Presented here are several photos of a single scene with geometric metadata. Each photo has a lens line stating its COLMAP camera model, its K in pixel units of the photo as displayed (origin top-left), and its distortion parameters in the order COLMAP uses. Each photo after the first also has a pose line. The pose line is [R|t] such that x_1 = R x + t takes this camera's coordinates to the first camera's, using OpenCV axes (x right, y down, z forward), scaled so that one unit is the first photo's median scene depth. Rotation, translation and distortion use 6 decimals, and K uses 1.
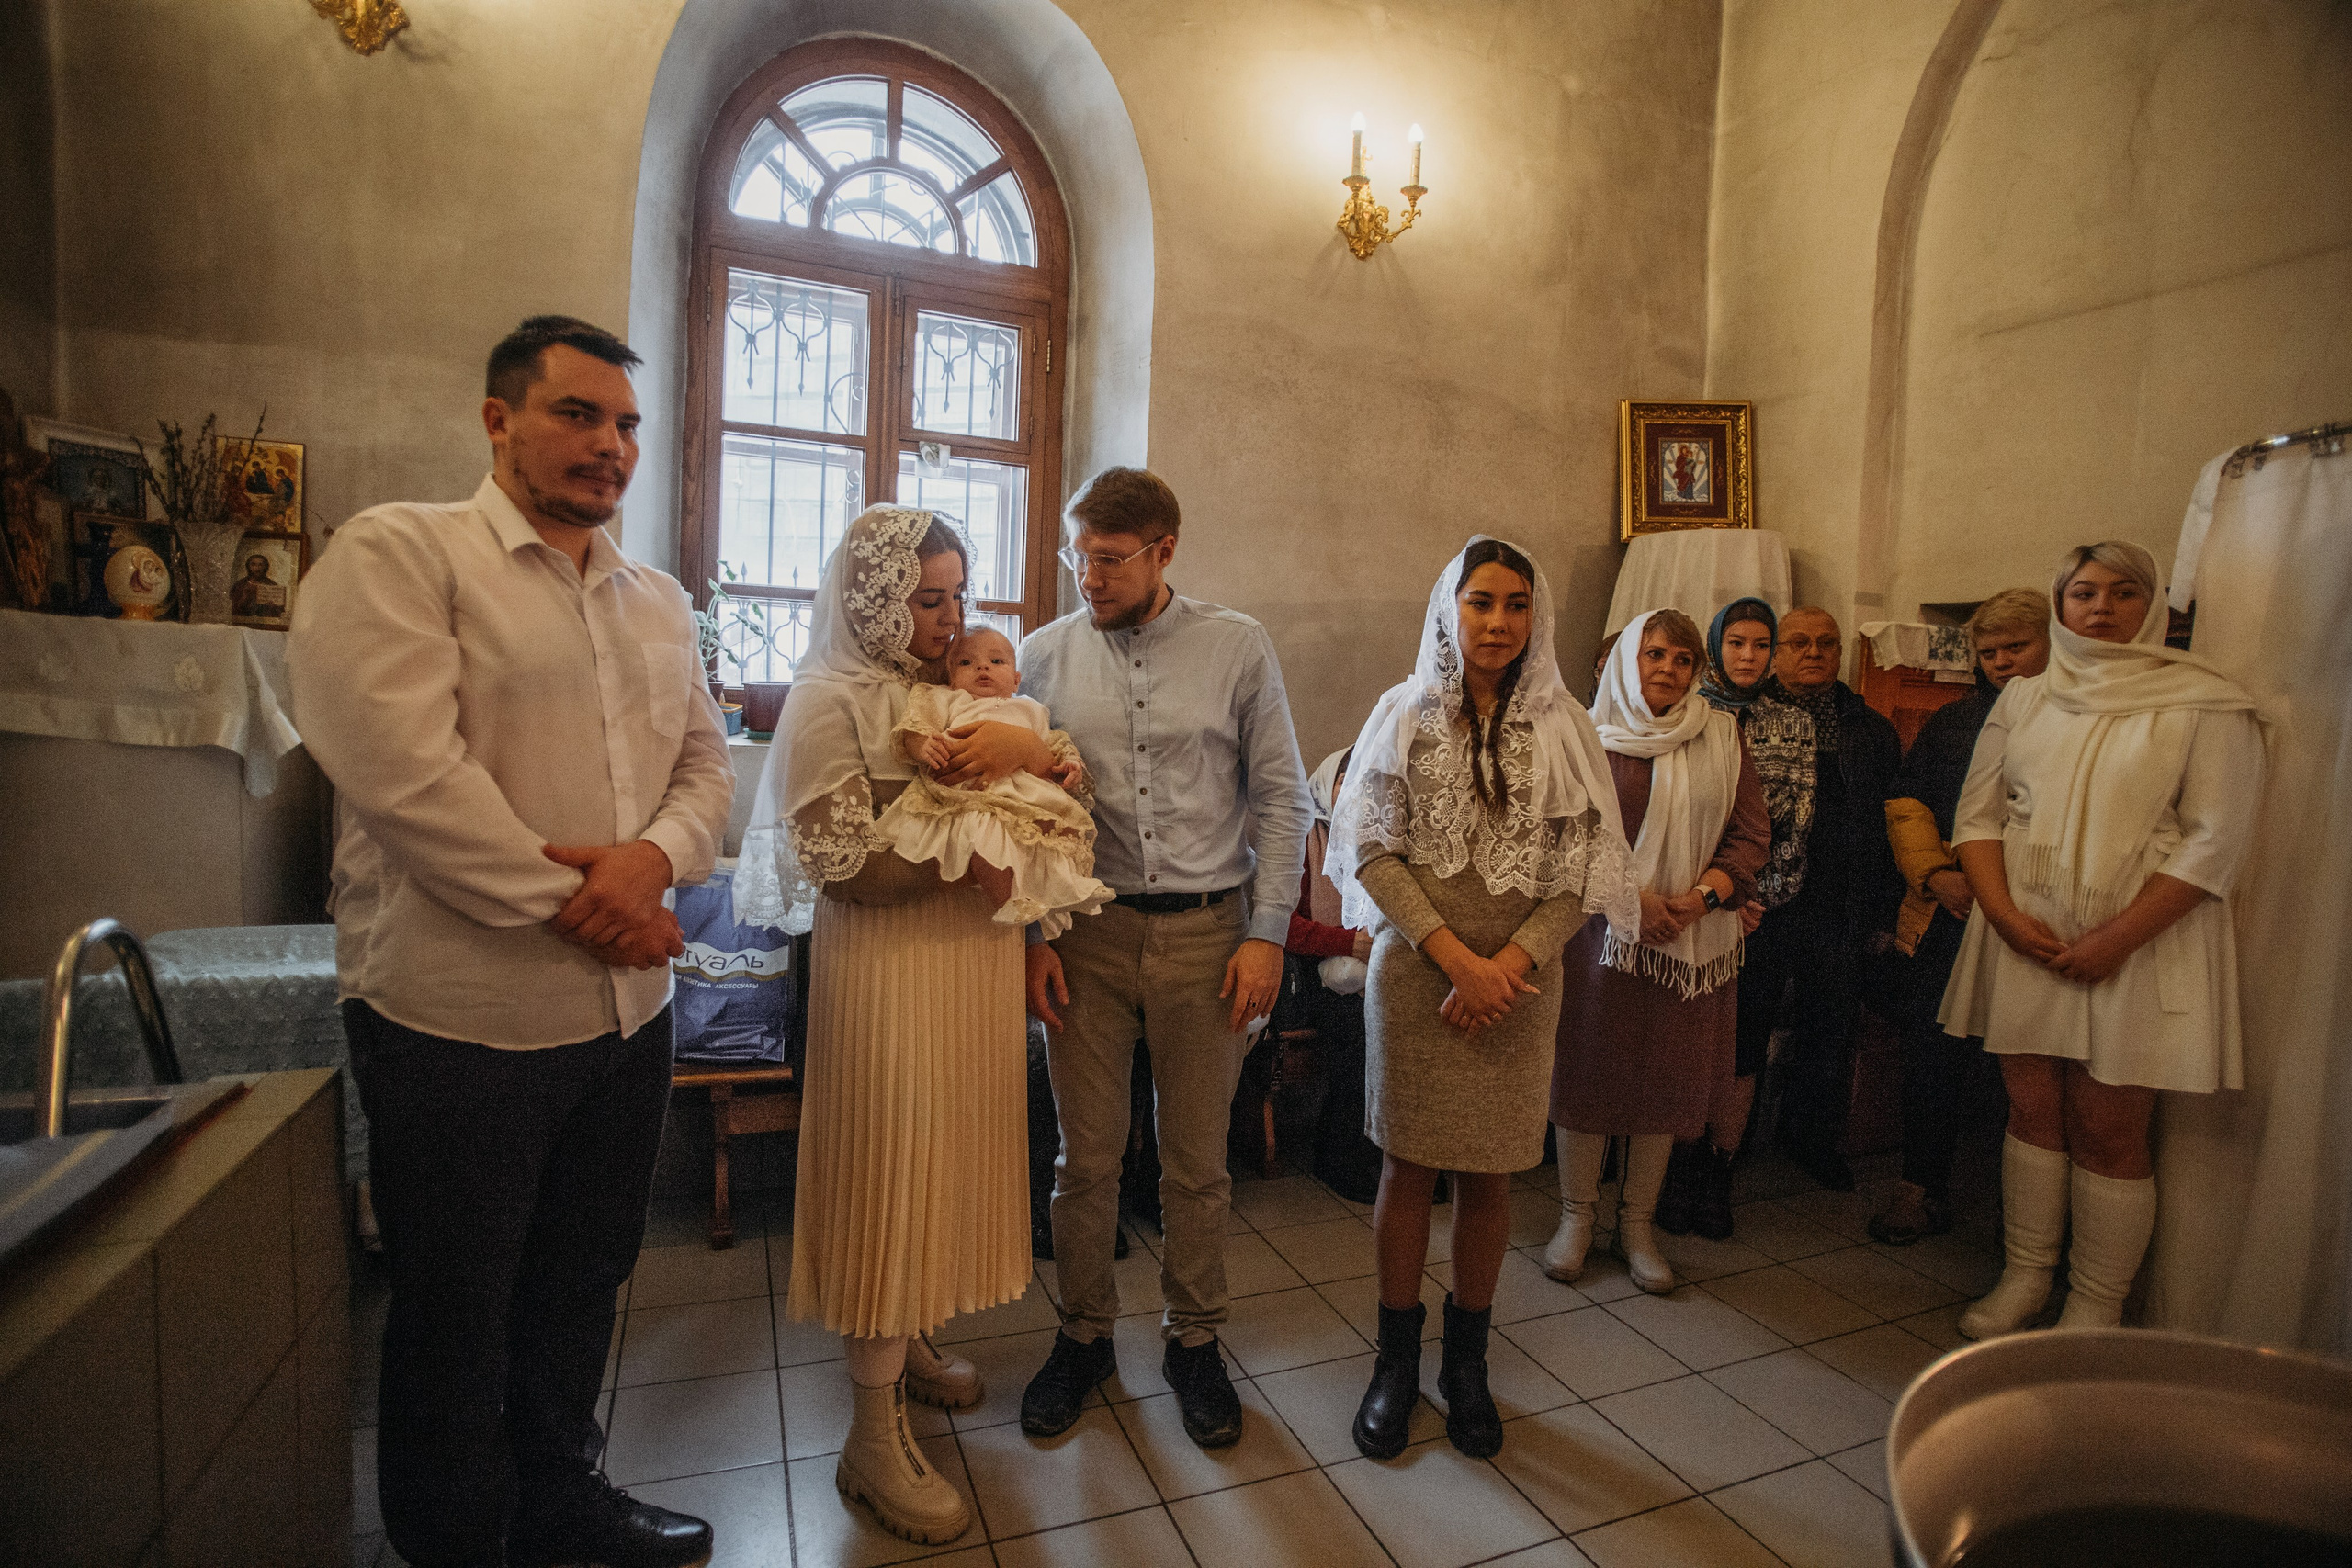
lens RADIAL K [[1128.3, 0, 1213.5], [0, 1128.3, 789.7], [0, 0, 1]] dist [-0.049768, 0.039769]
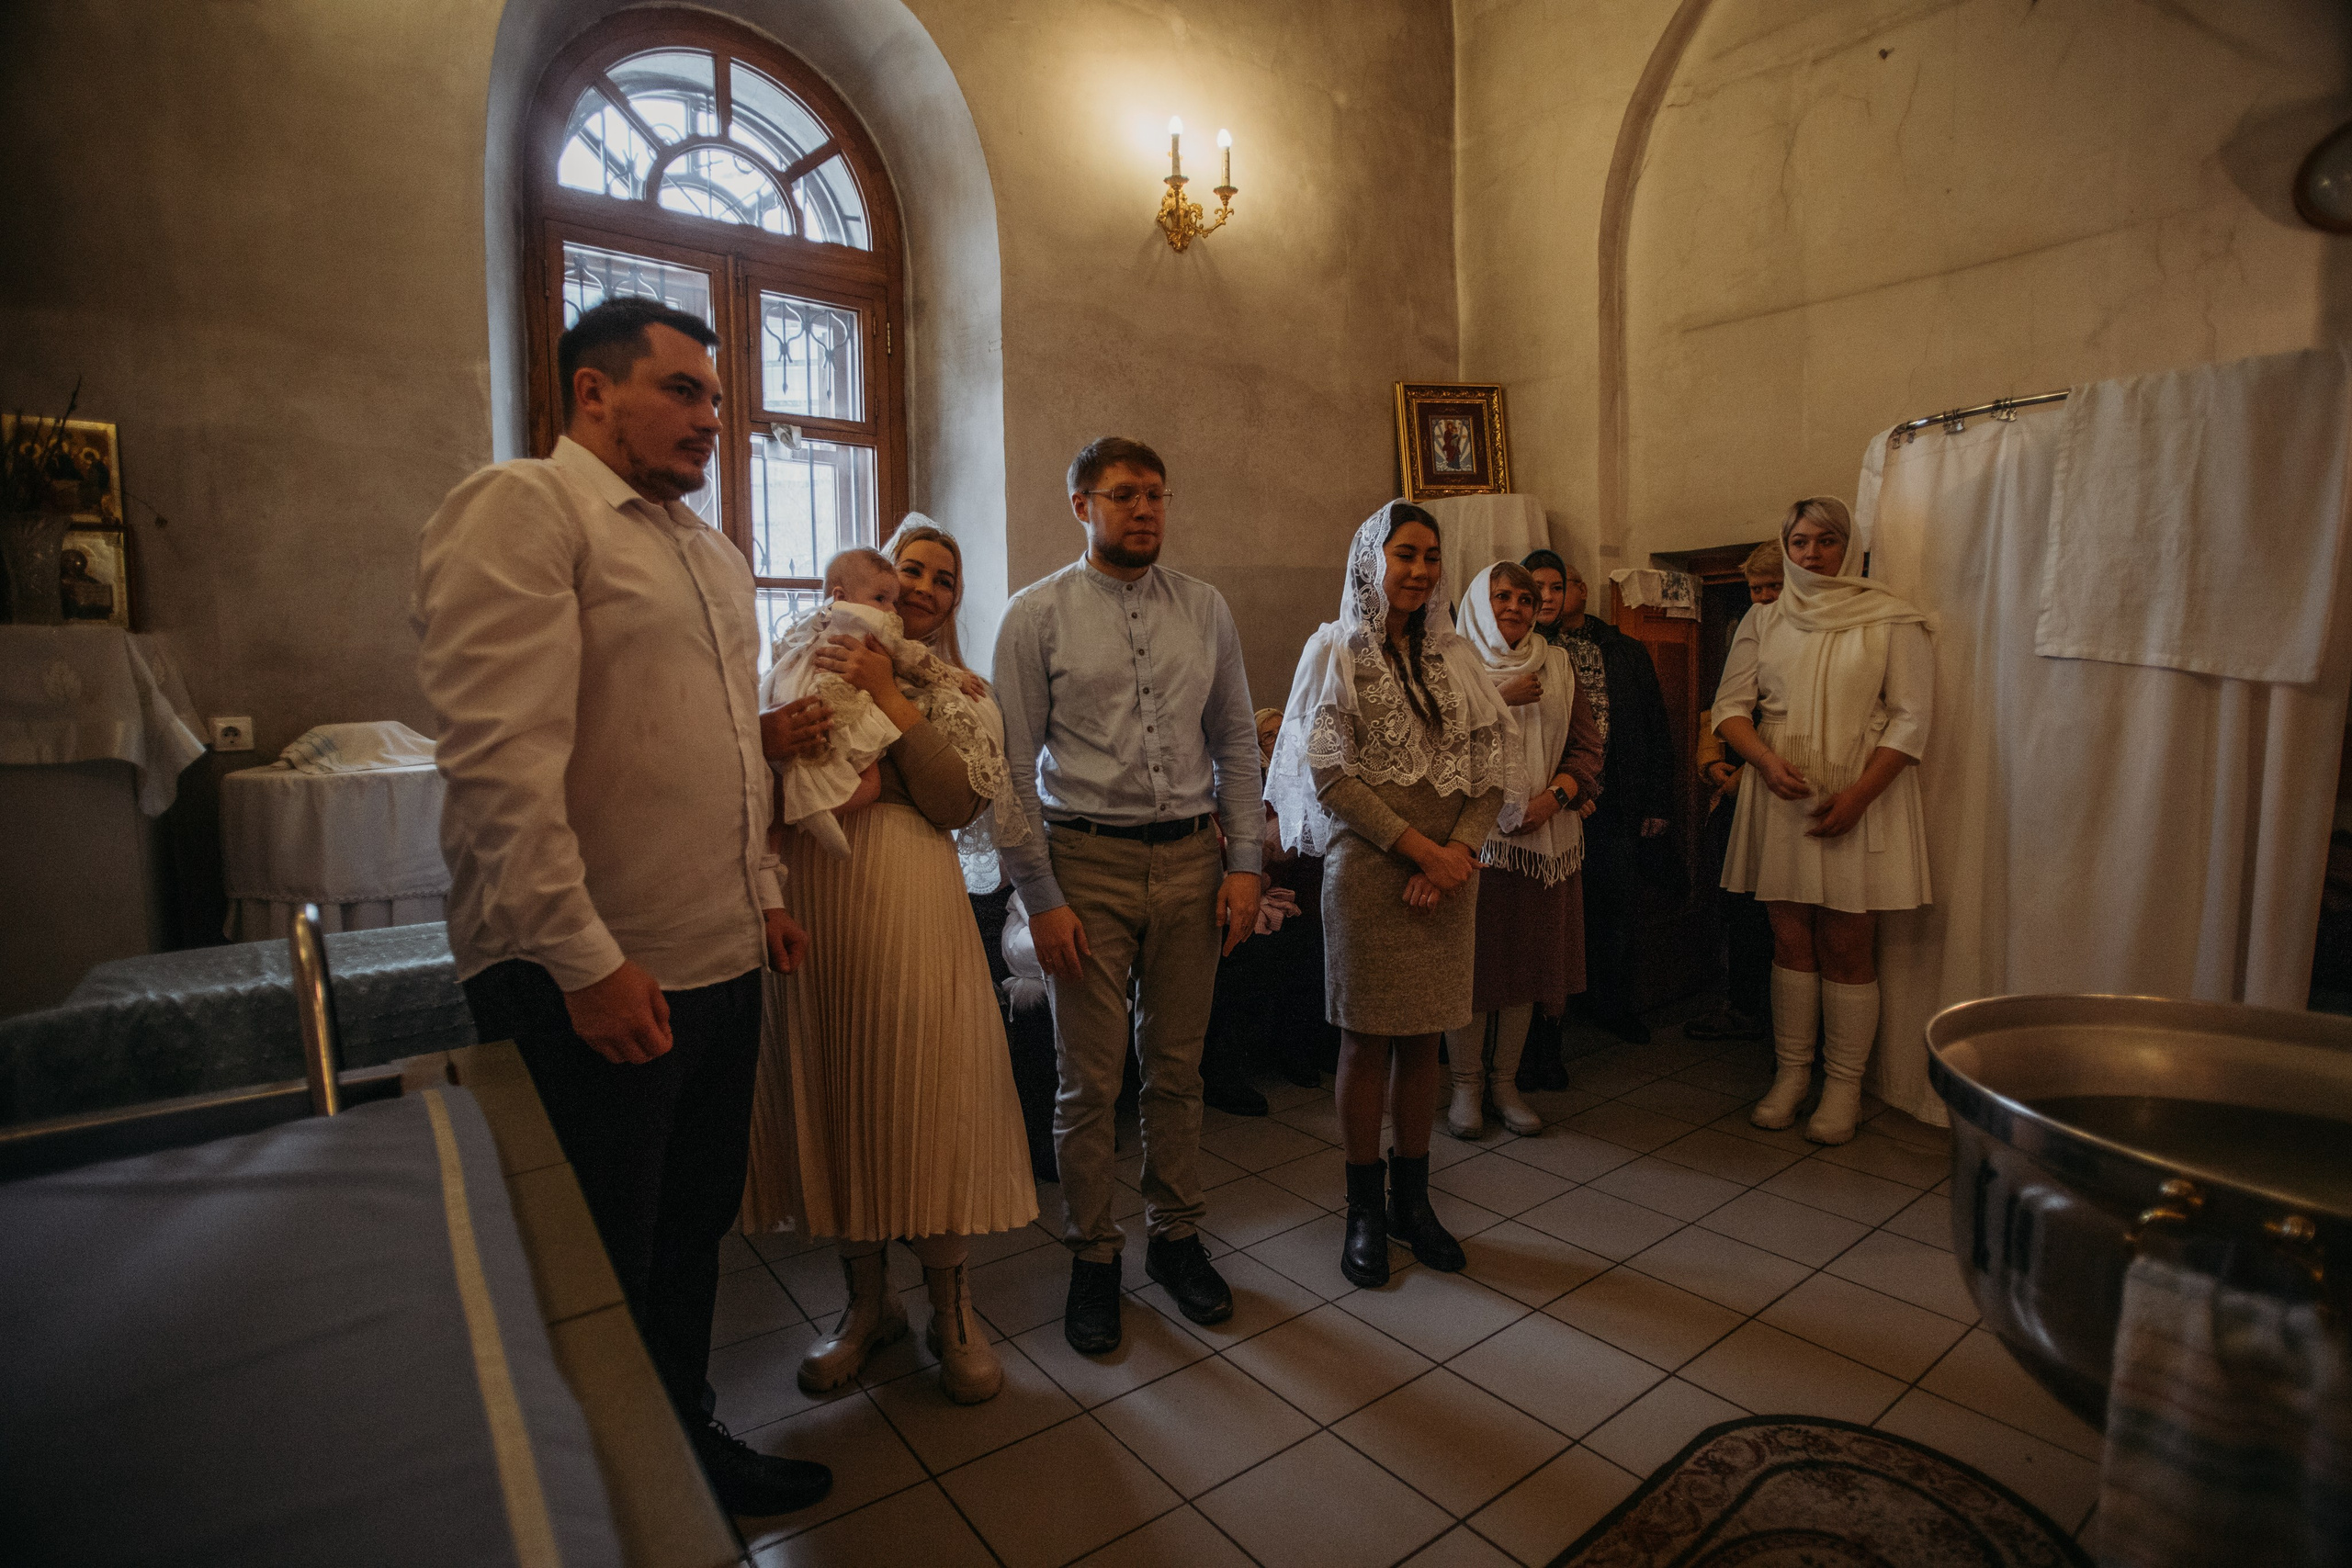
lens RADIAL K [[1133.4, 0, 1176.0], [0, 1133.4, 784.0], [0, 0, 1]] dist [-0.056494, 0.054399]
pose [[0.968802, -0.079091, 0.234877, -0.174429], [0.076015, 0.996861, 0.022137, 0.016196], [-0.235891, -0.003592, 0.971773, -0.061770]]
